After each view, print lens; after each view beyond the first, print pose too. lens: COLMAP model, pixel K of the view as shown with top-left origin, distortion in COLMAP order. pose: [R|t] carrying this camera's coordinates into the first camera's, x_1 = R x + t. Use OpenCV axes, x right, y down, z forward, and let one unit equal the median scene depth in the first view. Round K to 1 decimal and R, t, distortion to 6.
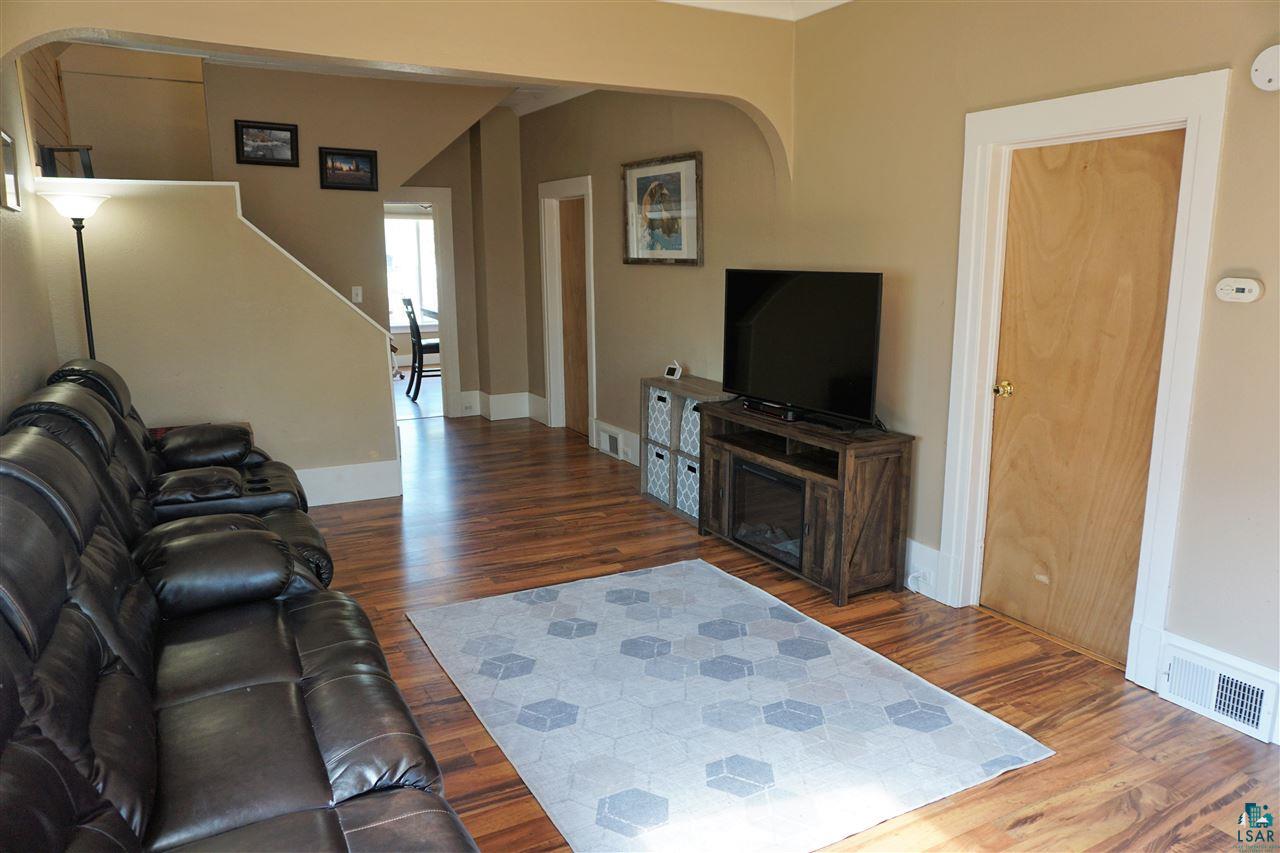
lens RADIAL K [[874.1, 0, 643.6], [0, 874.1, 431.5], [0, 0, 1]] dist [-0.071284, 0.051606]
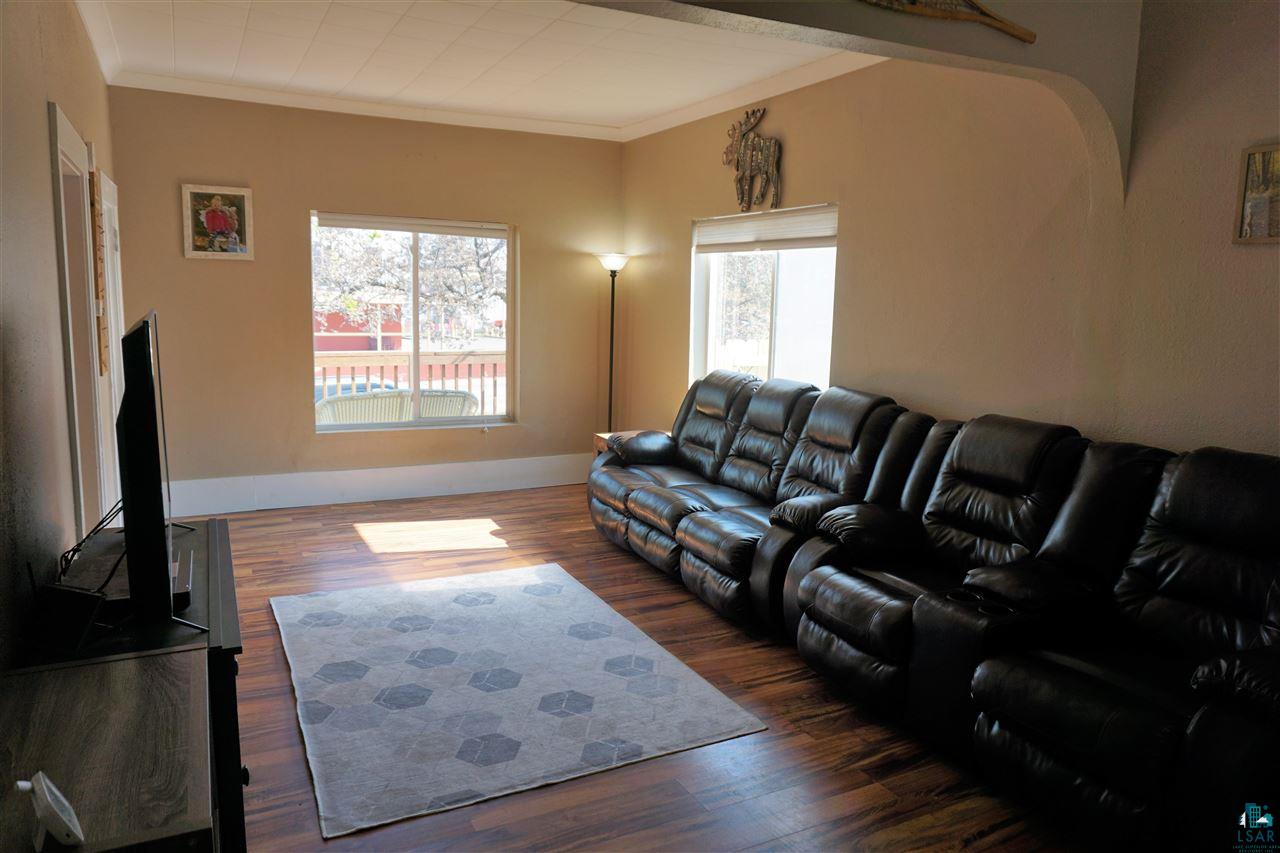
lens RADIAL K [[874.1, 0, 643.6], [0, 874.1, 431.5], [0, 0, 1]] dist [-0.071284, 0.051606]
pose [[-0.999577, -0.024225, 0.016077, -0.182188], [-0.017329, 0.940408, 0.339607, -0.374032], [-0.023346, 0.339185, -0.940430, 1.886404]]
